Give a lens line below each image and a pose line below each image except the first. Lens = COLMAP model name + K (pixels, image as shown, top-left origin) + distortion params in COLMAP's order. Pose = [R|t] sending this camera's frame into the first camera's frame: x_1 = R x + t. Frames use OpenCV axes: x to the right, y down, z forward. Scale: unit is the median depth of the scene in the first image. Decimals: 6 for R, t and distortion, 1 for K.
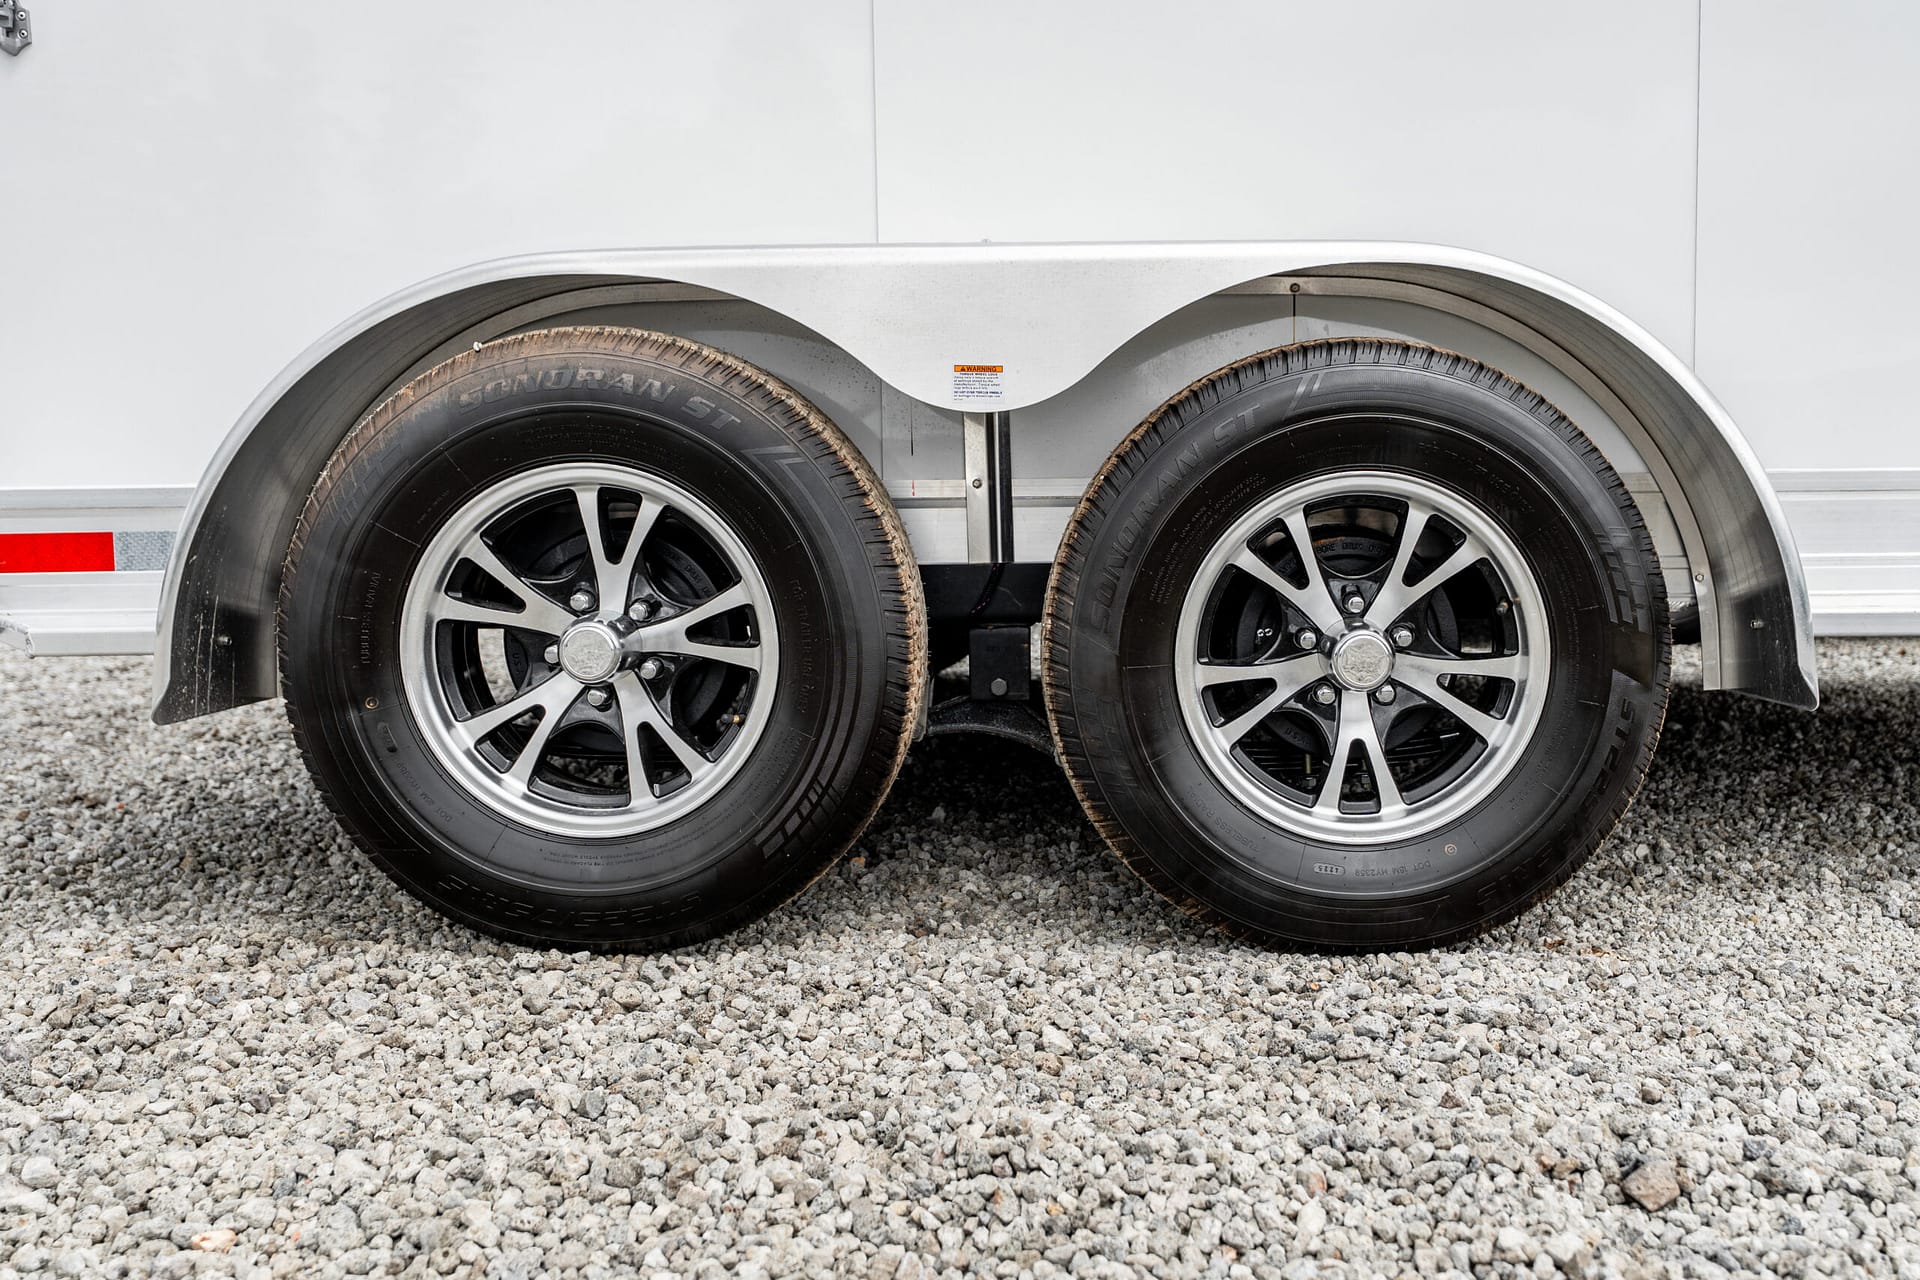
lens RADIAL K [[1344.2, 0, 1189.6], [0, 1344.2, 588.2], [0, 0, 1]] dist [0.000775, 0.001218]
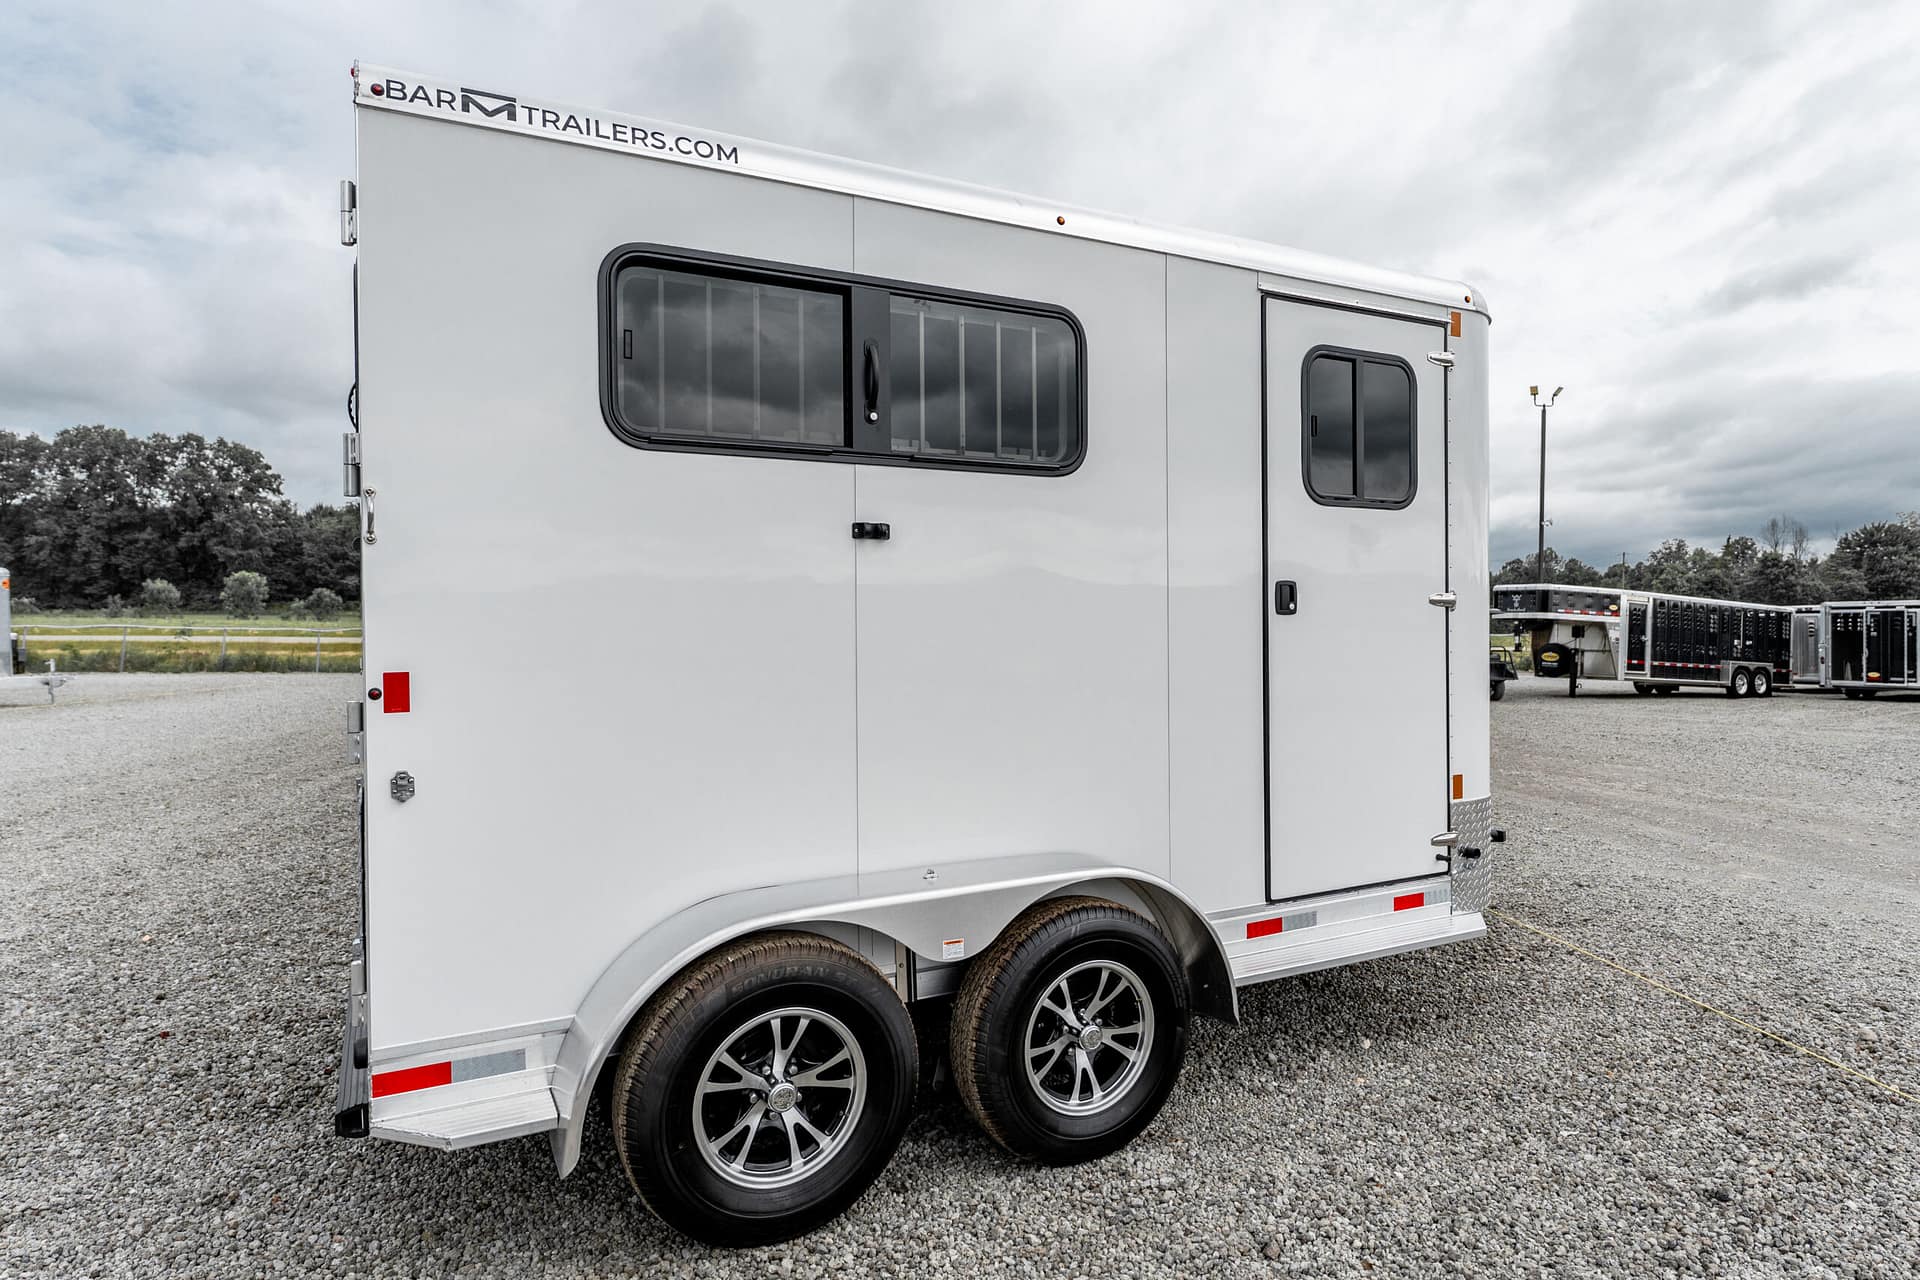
lens RADIAL K [[1039.3, 0, 969.0], [0, 1039.3, 619.6], [0, 0, 1]] dist [-0.002771, -0.001634]
pose [[0.897233, 0.003697, 0.441542, -0.896570], [0.026300, 0.997742, -0.061797, -0.587684], [-0.440773, 0.067059, 0.895110, -0.637141]]
